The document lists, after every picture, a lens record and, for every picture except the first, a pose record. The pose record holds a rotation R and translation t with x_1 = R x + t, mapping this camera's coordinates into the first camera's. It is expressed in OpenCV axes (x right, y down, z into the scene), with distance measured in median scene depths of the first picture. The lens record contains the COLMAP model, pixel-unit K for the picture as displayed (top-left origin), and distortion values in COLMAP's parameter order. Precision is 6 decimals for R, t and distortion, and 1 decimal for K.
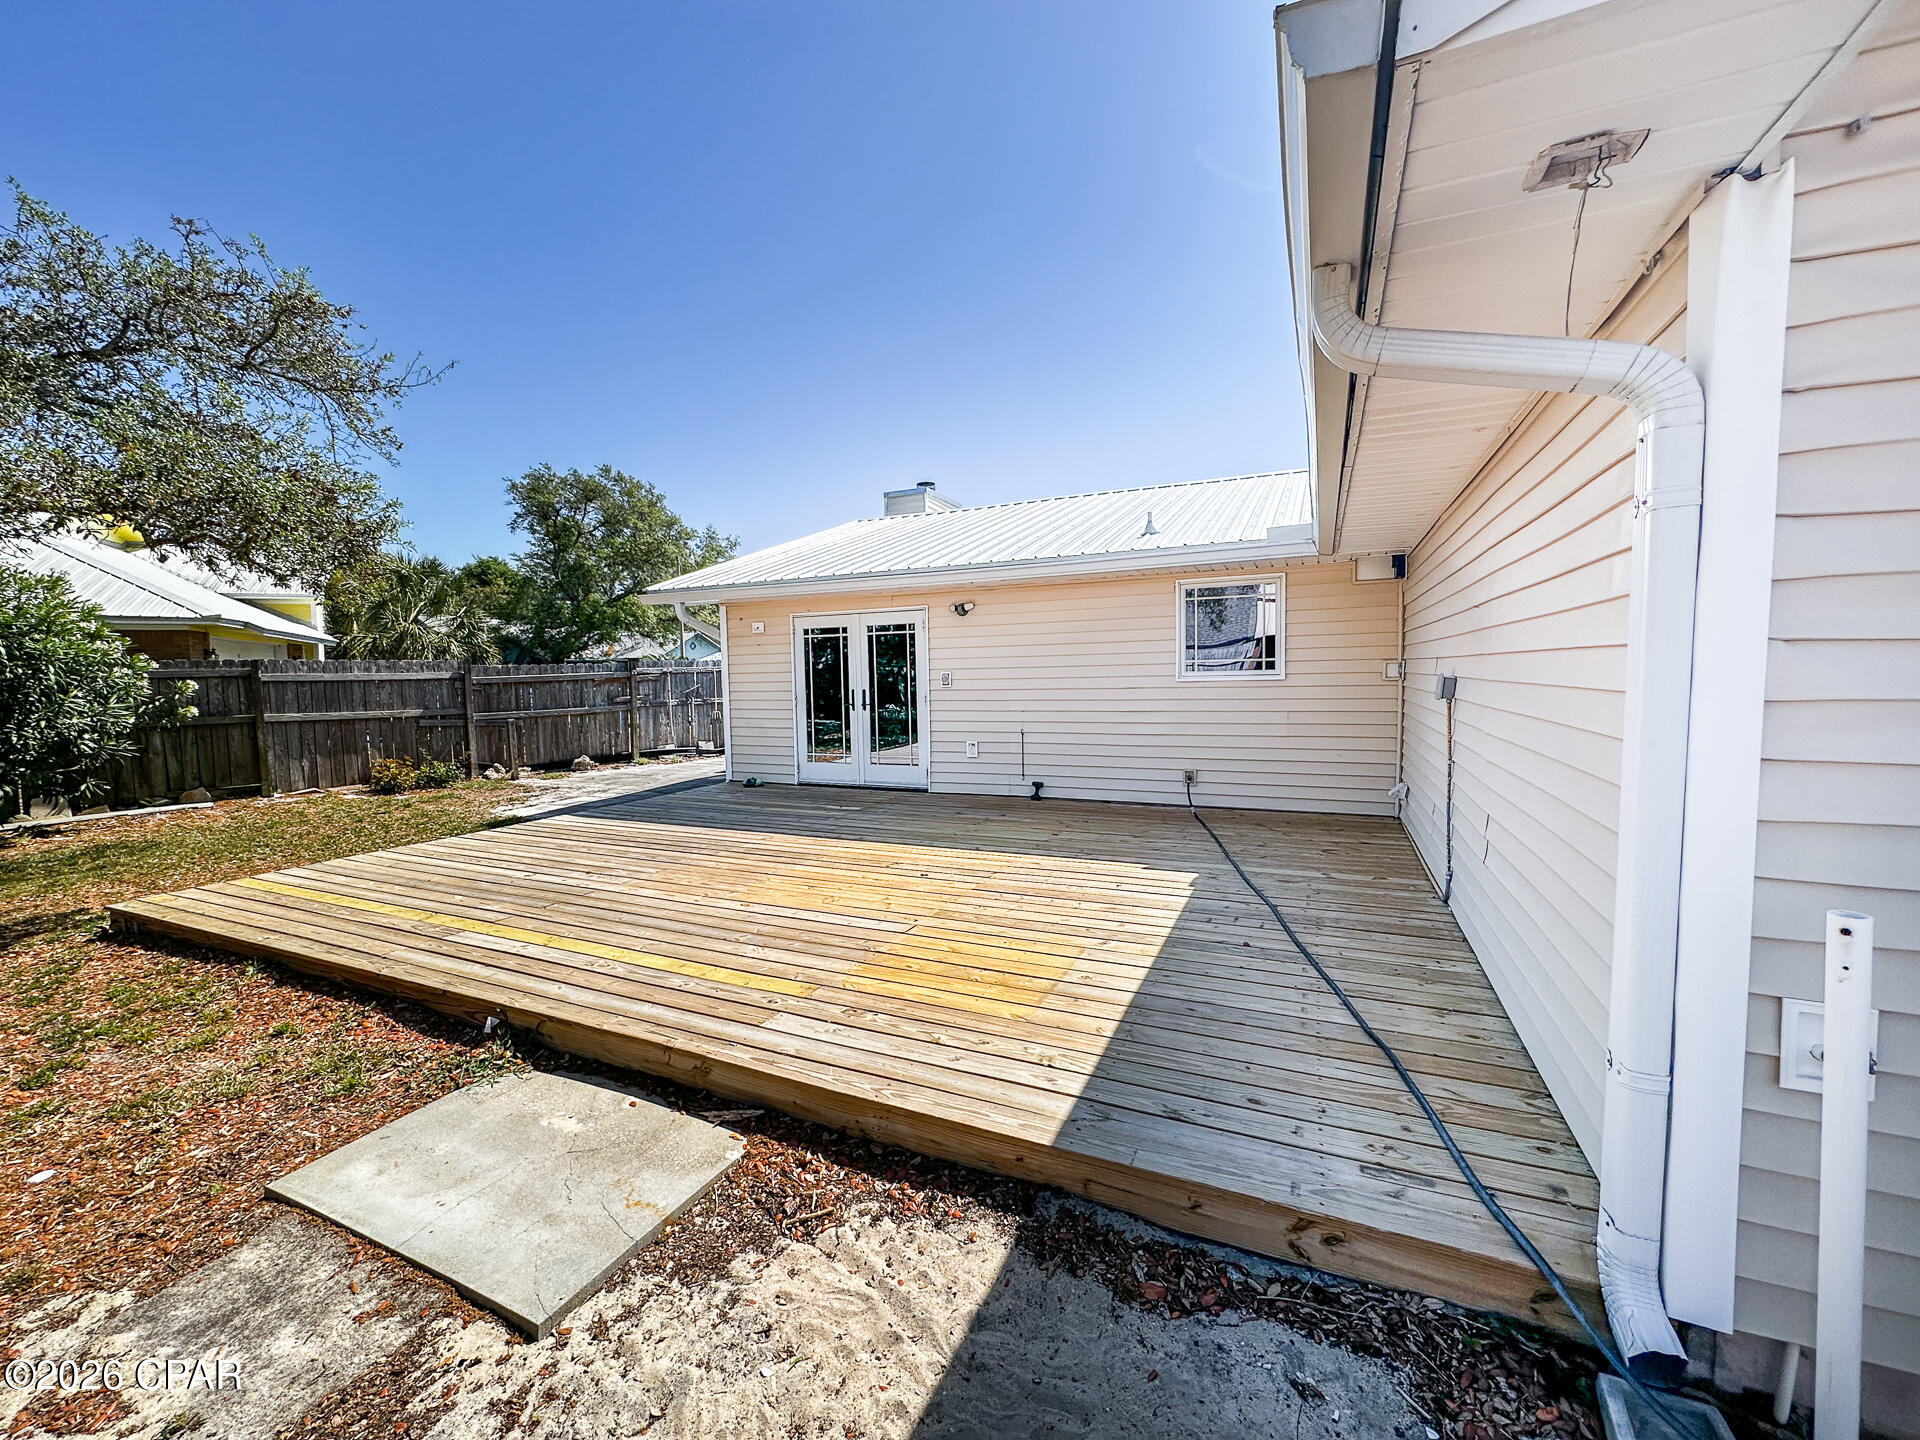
lens RADIAL K [[762.7, 0, 960.0], [0, 762.7, 720.0], [0, 0, 1]] dist [0.001519, 0.000503]
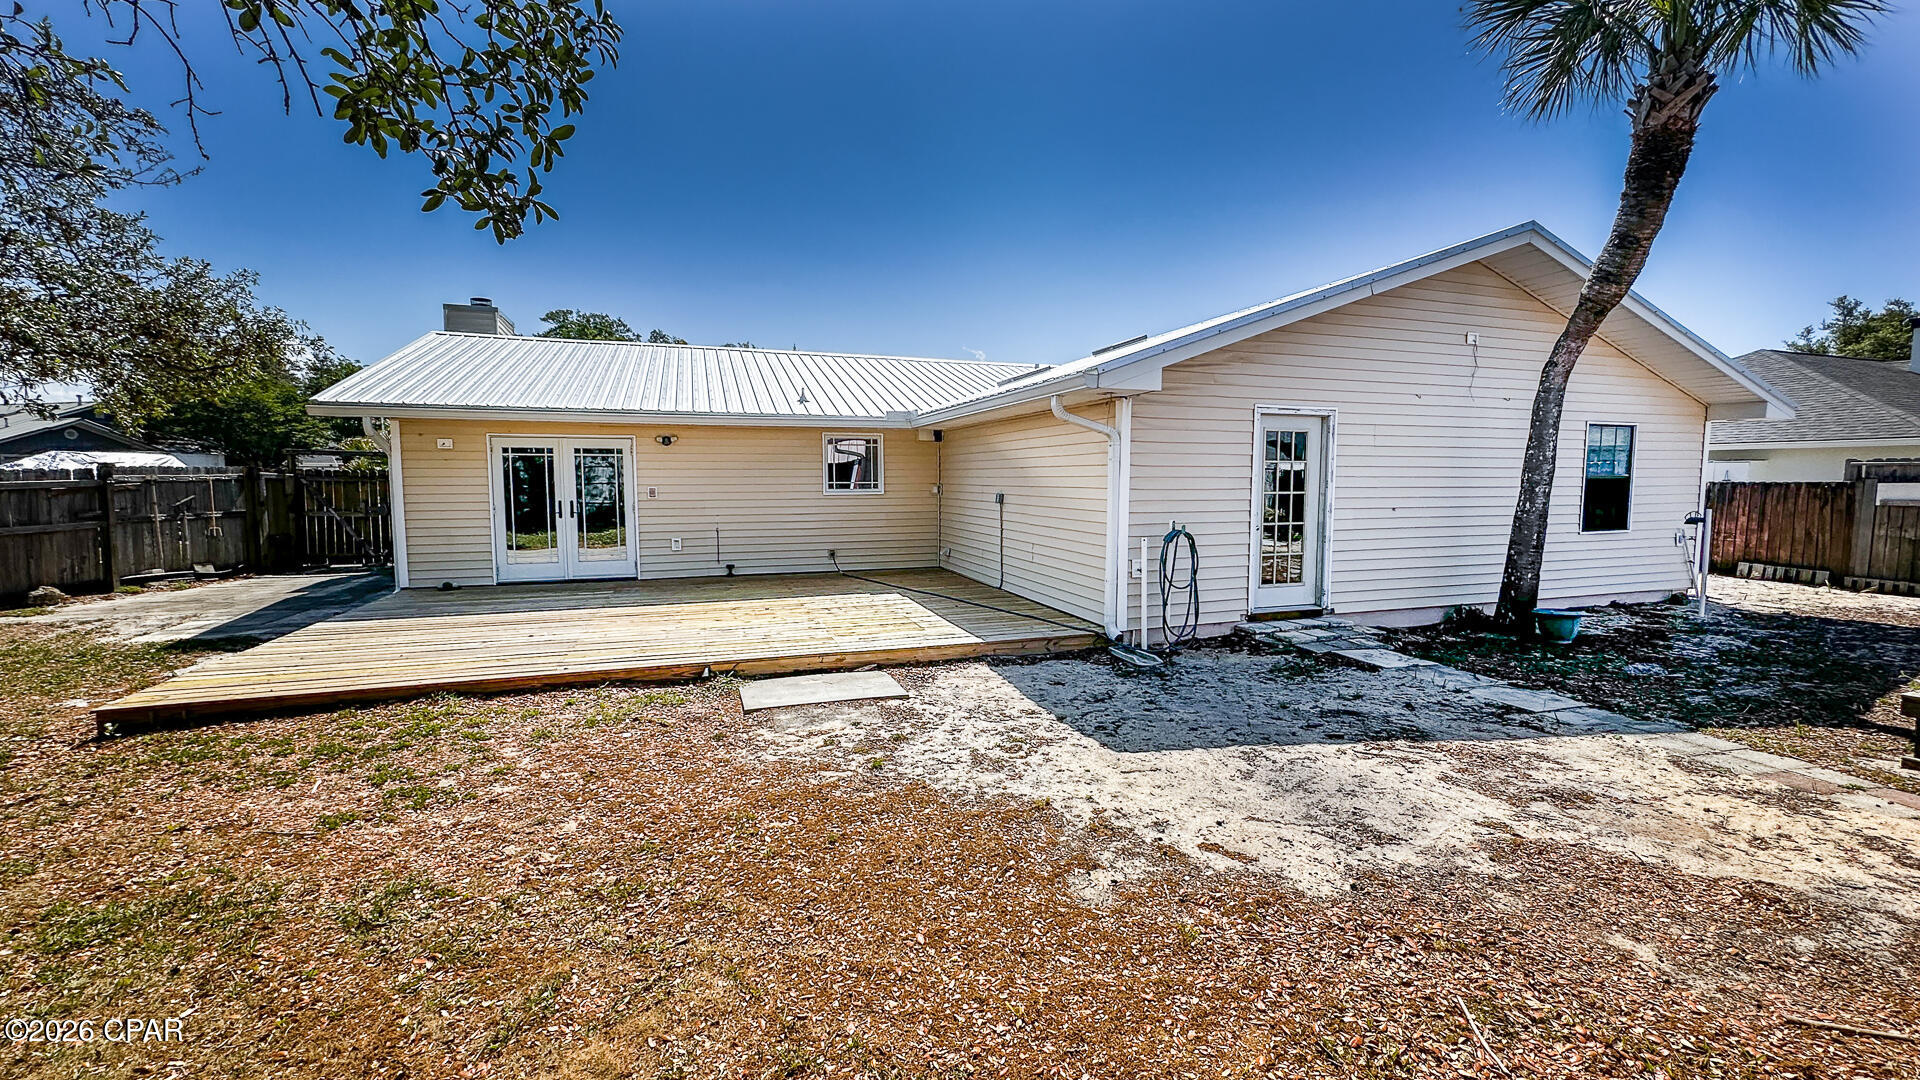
lens RADIAL K [[760.5, 0, 960.0], [0, 760.5, 540.0], [0, 0, 1]] dist [0.000495, -0.000159]
pose [[0.715378, -0.038533, 0.697674, -0.513208], [0.030737, 0.999247, 0.023672, 0.012616], [-0.698061, 0.004511, 0.716024, -0.287384]]
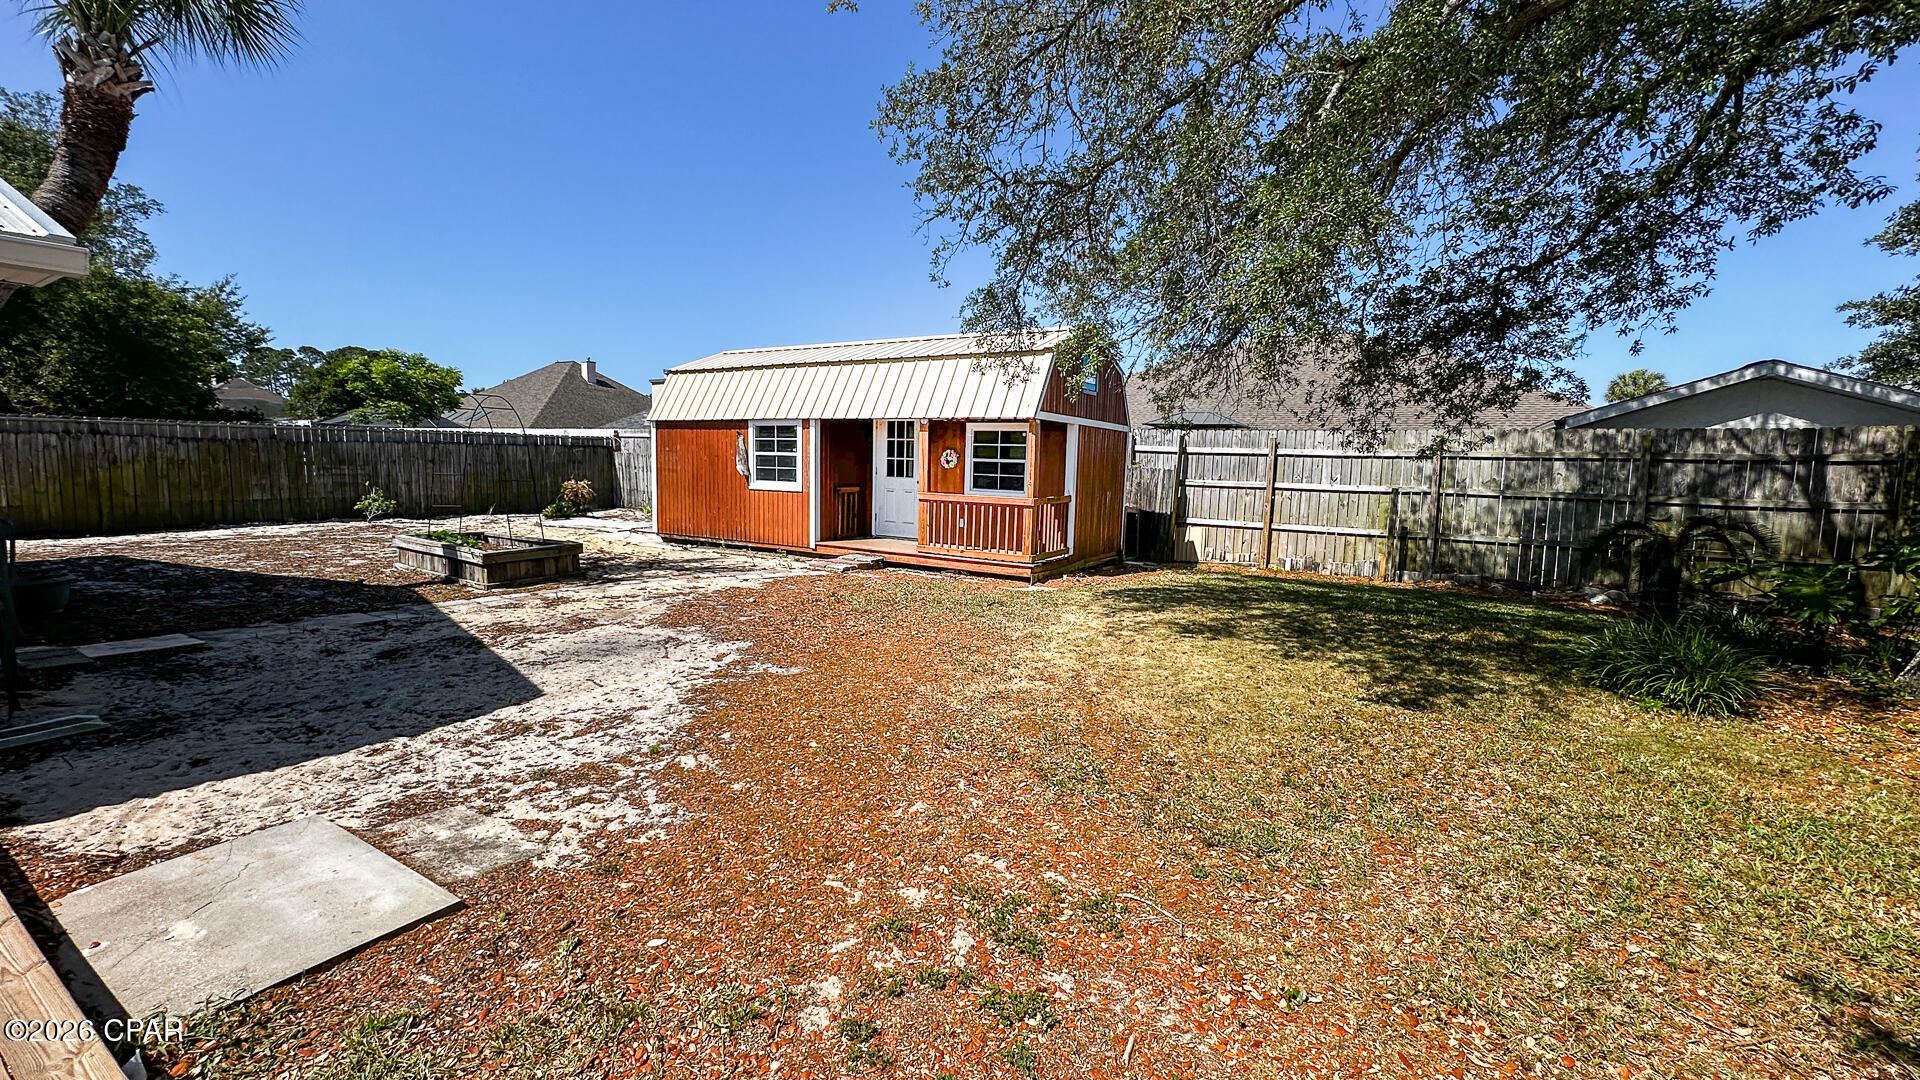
lens RADIAL K [[760.5, 0, 960.0], [0, 760.5, 540.0], [0, 0, 1]] dist [0.000495, -0.000159]
pose [[-0.993832, -0.019202, 0.109226, -0.449494], [-0.000775, 0.986075, 0.166297, -0.034941], [-0.110898, 0.165187, -0.980008, 0.495239]]
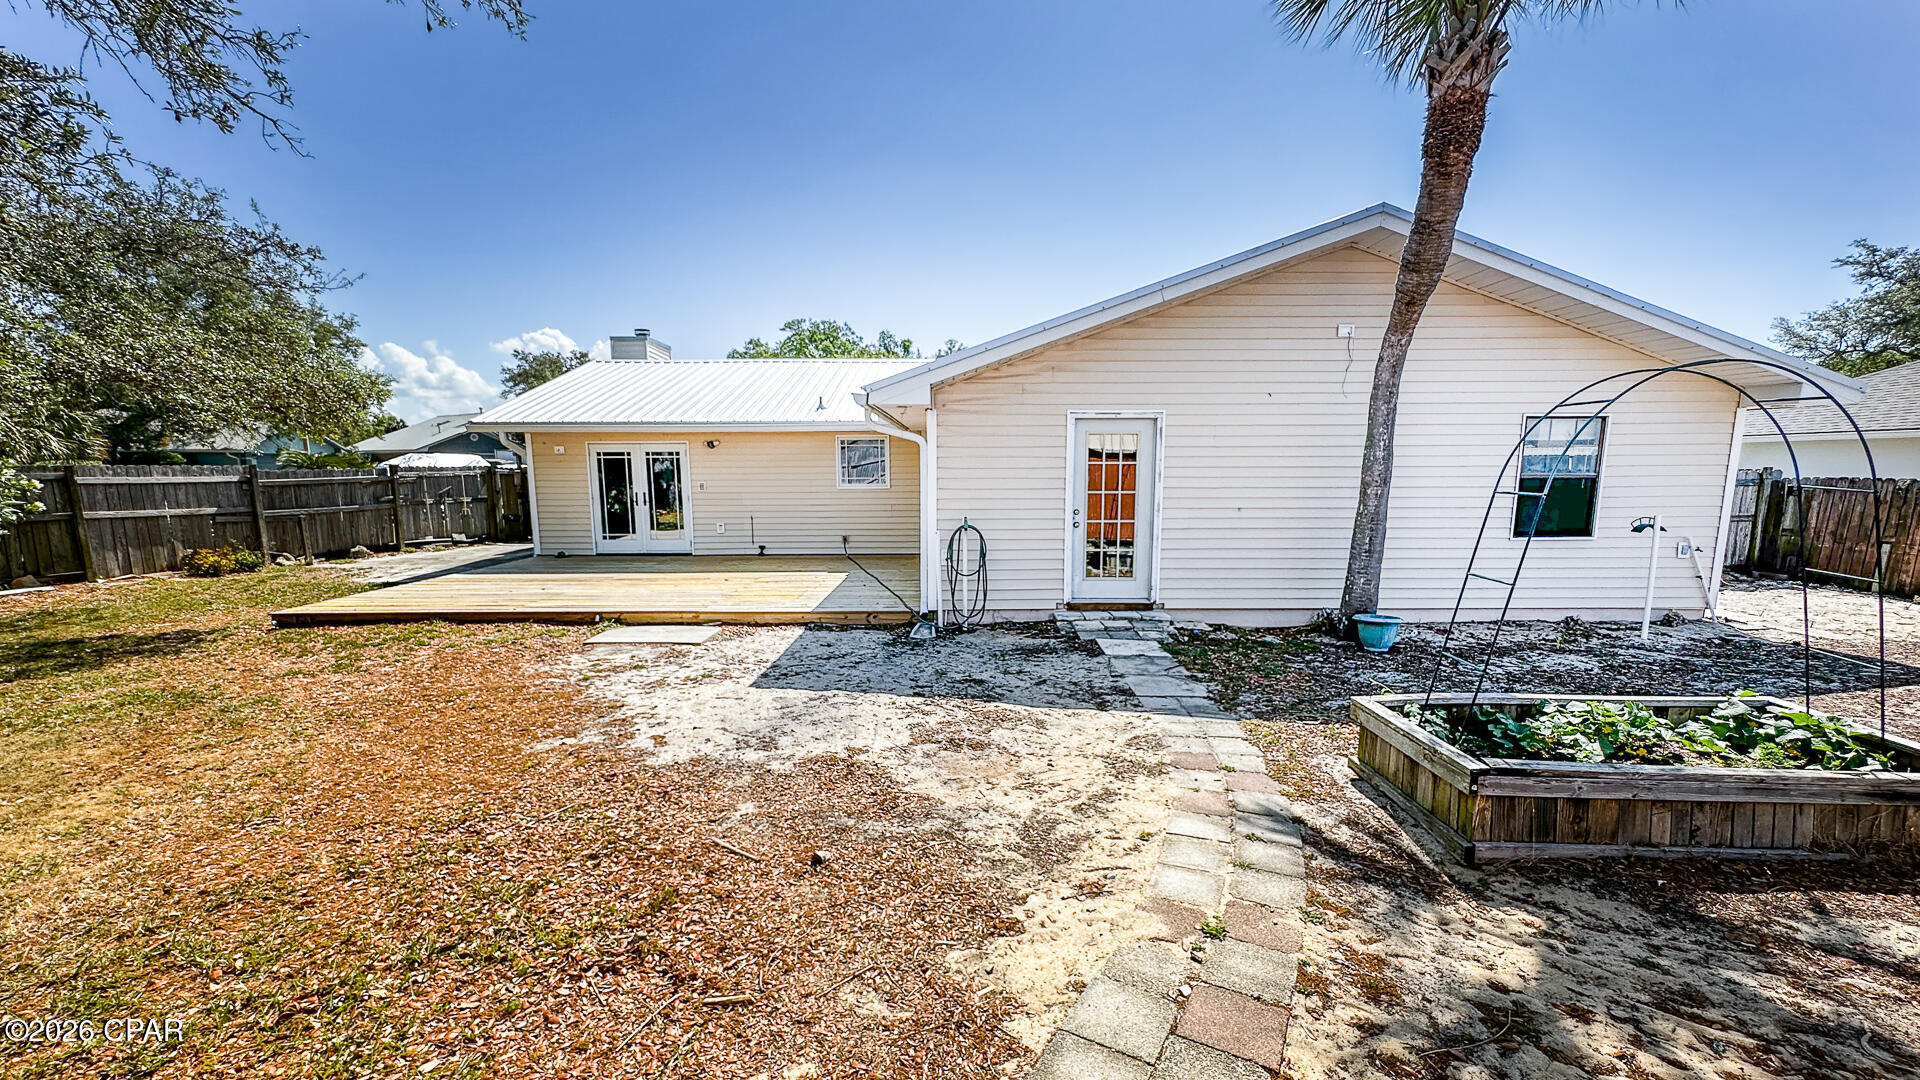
lens RADIAL K [[762.7, 0, 960.6], [0, 762.7, 582.8], [0, 0, 1]] dist [-0.000513, -0.000078]
pose [[0.905798, -0.048021, 0.420979, -0.200153], [0.012667, 0.996182, 0.086380, 0.017791], [-0.423520, -0.072910, 0.902948, -0.694618]]
